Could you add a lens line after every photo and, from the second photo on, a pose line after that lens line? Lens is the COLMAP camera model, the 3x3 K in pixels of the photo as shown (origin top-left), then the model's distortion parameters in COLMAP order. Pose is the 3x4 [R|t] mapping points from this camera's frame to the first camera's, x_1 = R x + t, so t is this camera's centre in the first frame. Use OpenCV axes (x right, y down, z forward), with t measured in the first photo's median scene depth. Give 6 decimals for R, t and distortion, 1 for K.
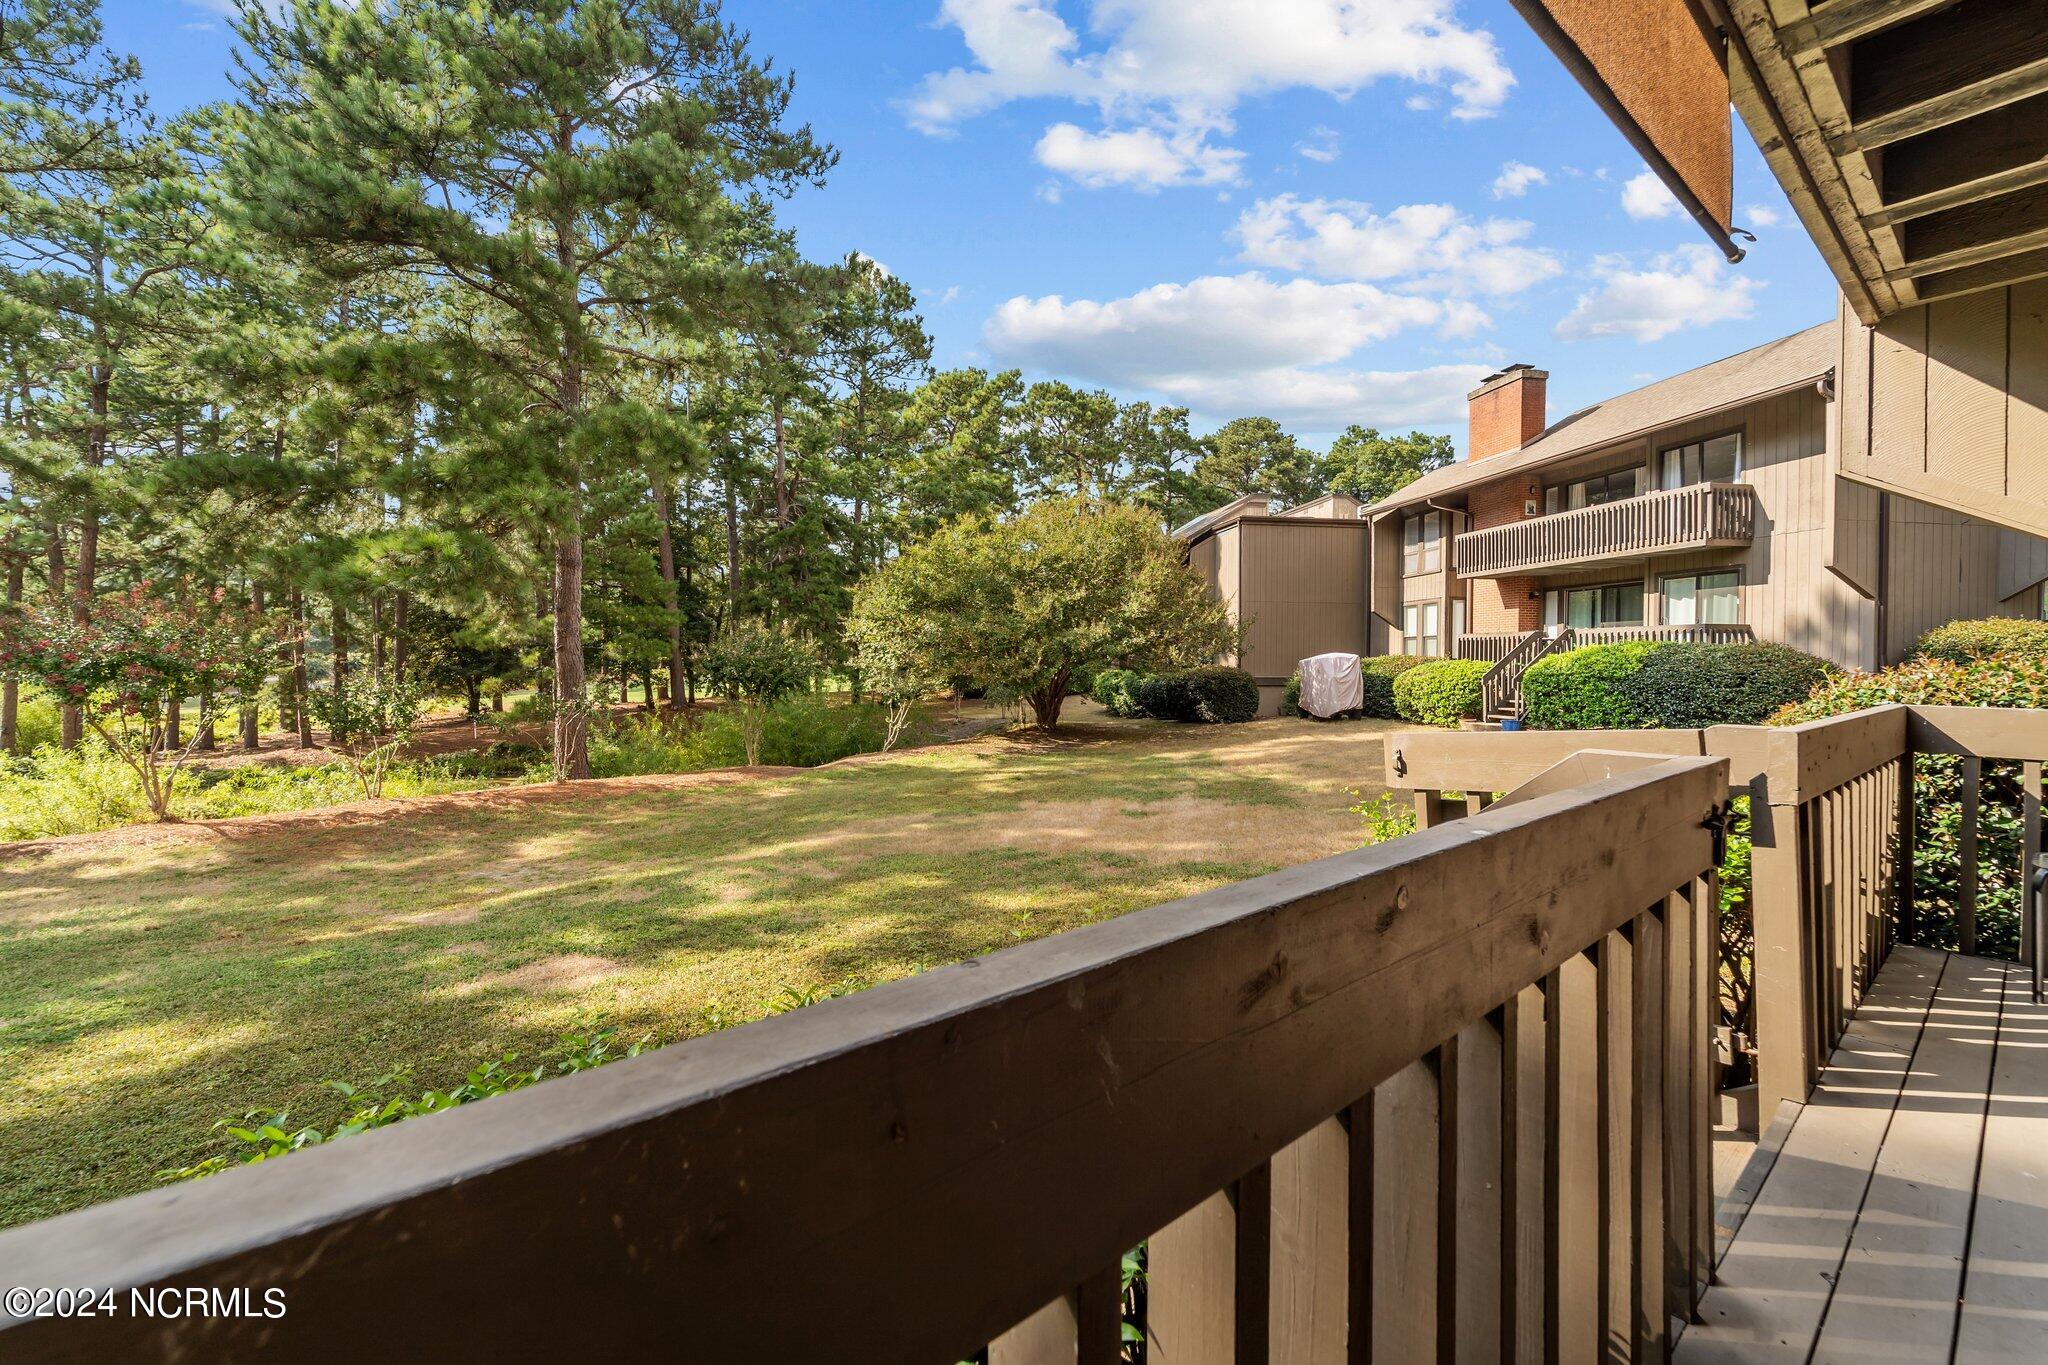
lens RADIAL K [[834.4, 0, 1019.4], [0, 834.4, 670.5], [0, 0, 1]] dist [0.002567, -0.002533]
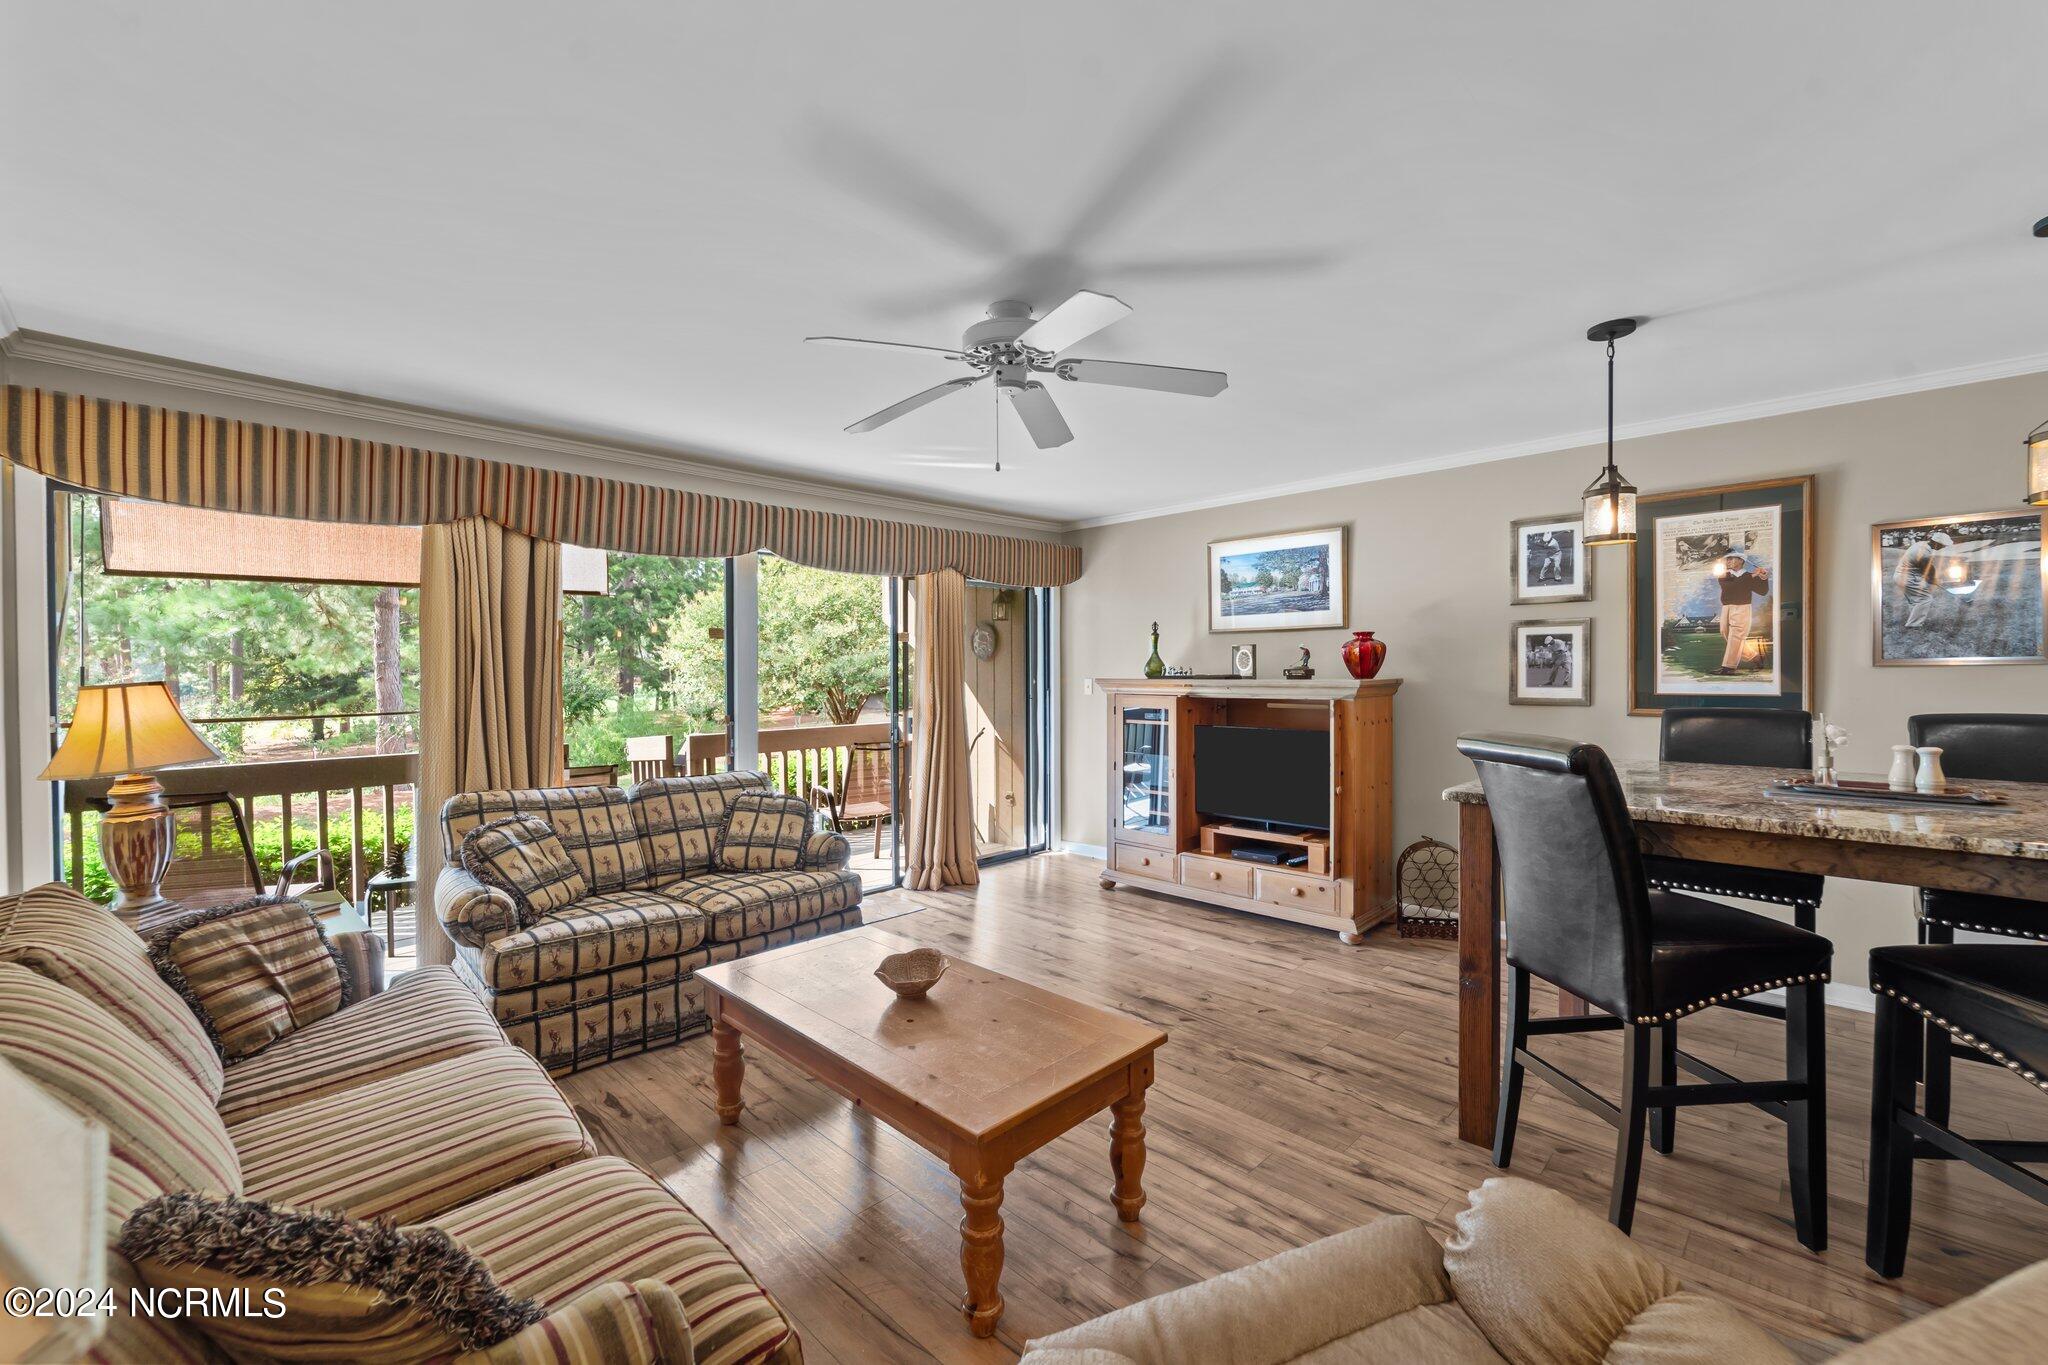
lens RADIAL K [[834.4, 0, 1025.9], [0, 834.4, 677.8], [0, 0, 1]] dist [0.002567, -0.002533]
pose [[0.993517, -0.012505, 0.112996, 0.124424], [0.013004, 0.999909, -0.003679, -0.007287], [-0.112939, 0.005124, 0.993589, -0.149799]]
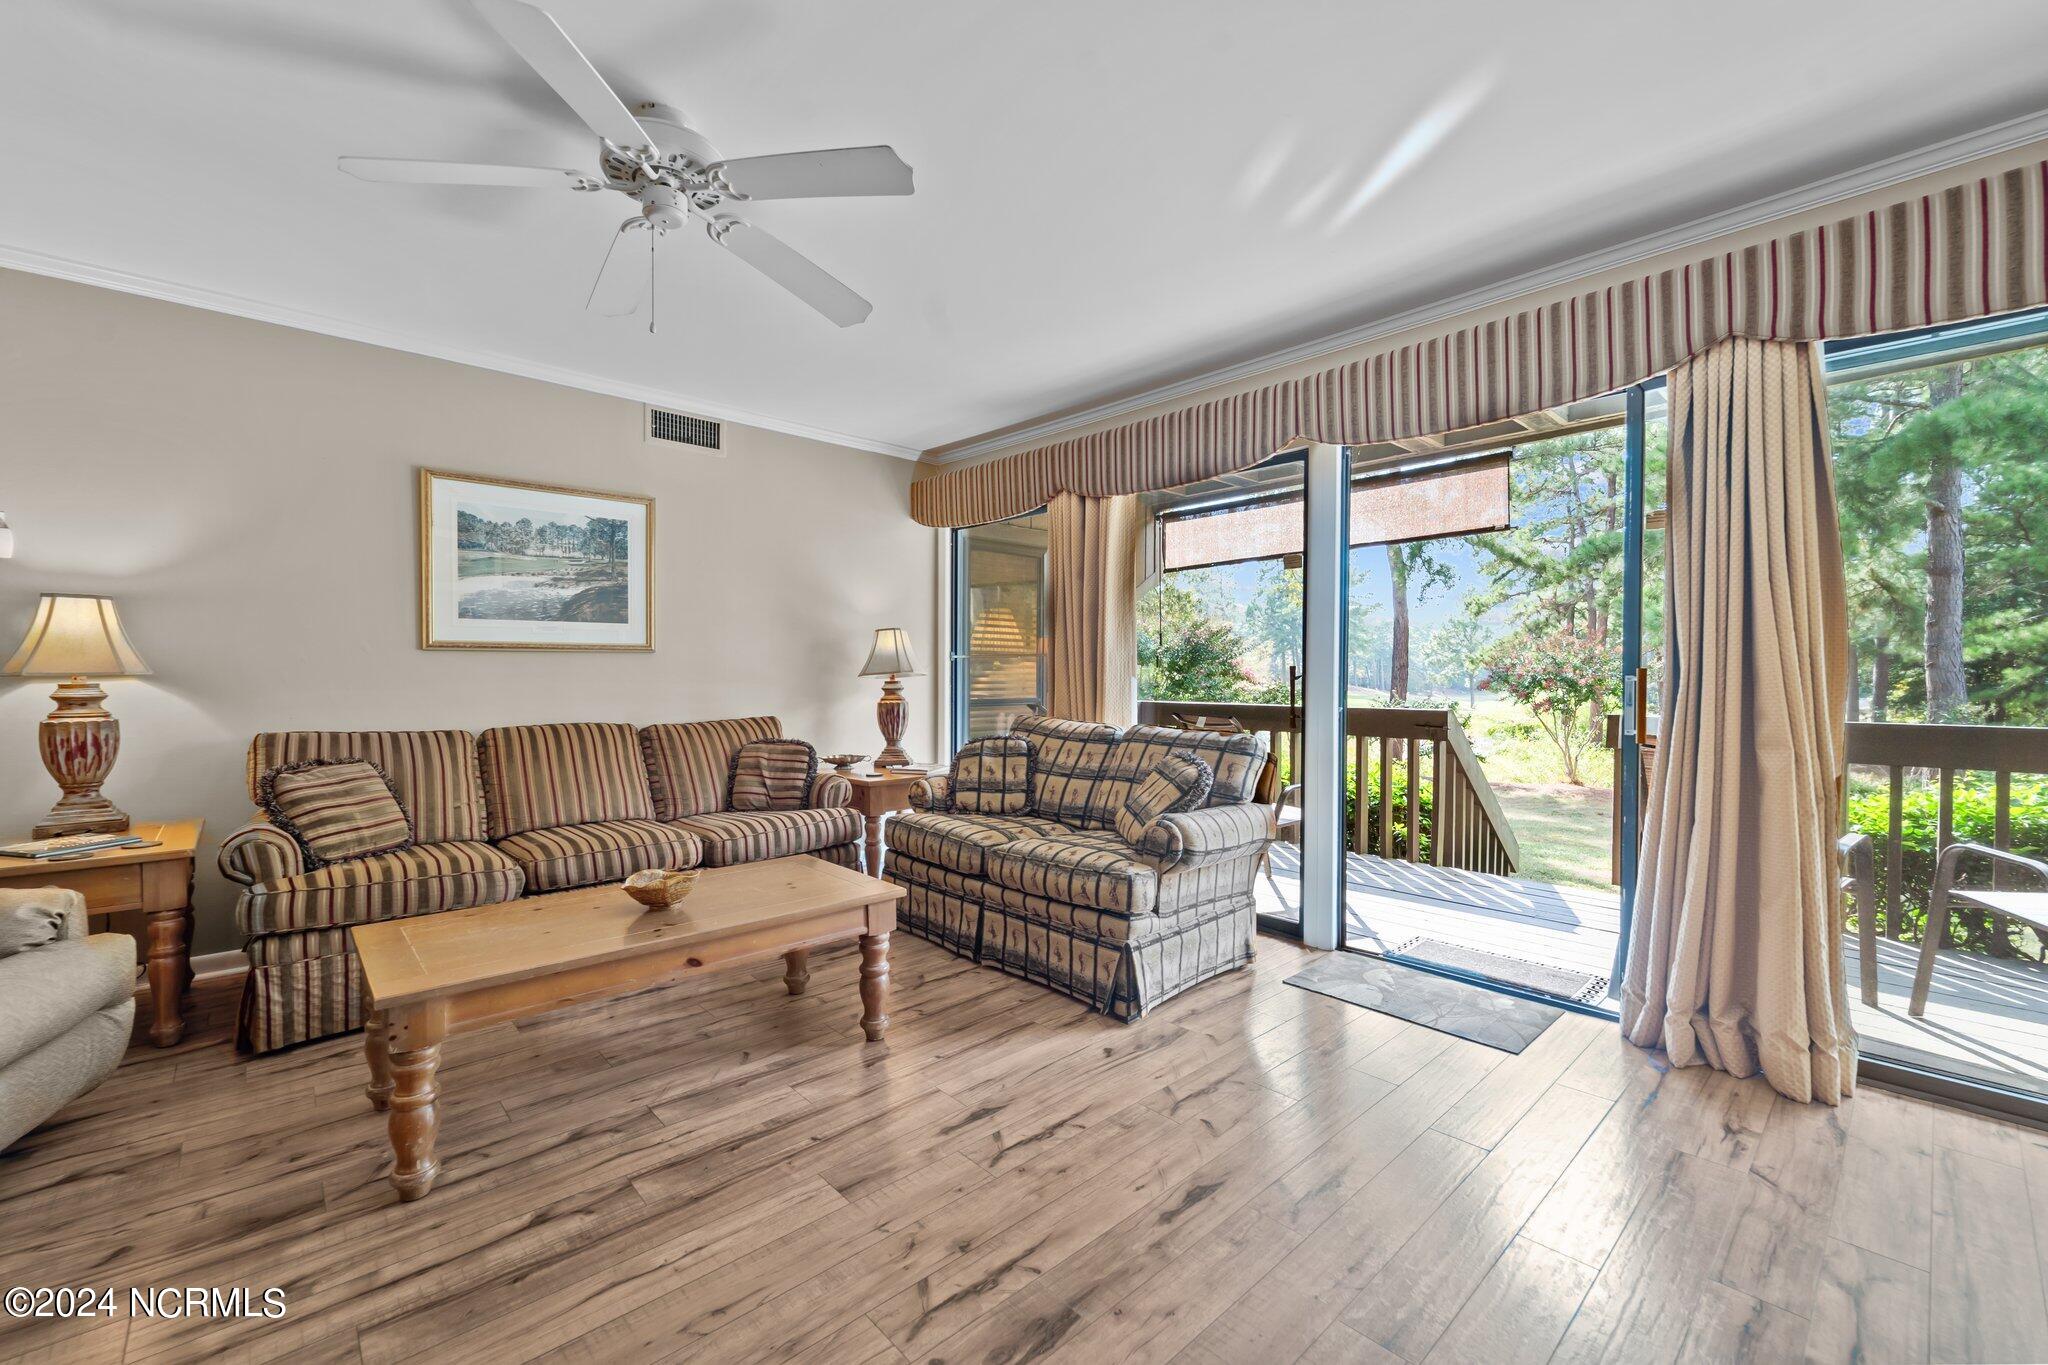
lens RADIAL K [[834.4, 0, 1015.0], [0, 834.4, 681.9], [0, 0, 1]] dist [0.002567, -0.002533]
pose [[0.049364, 0.007272, -0.998754, 0.201416], [-0.013116, 0.999892, 0.006632, -0.000015], [0.998695, 0.012772, 0.049454, -0.042136]]
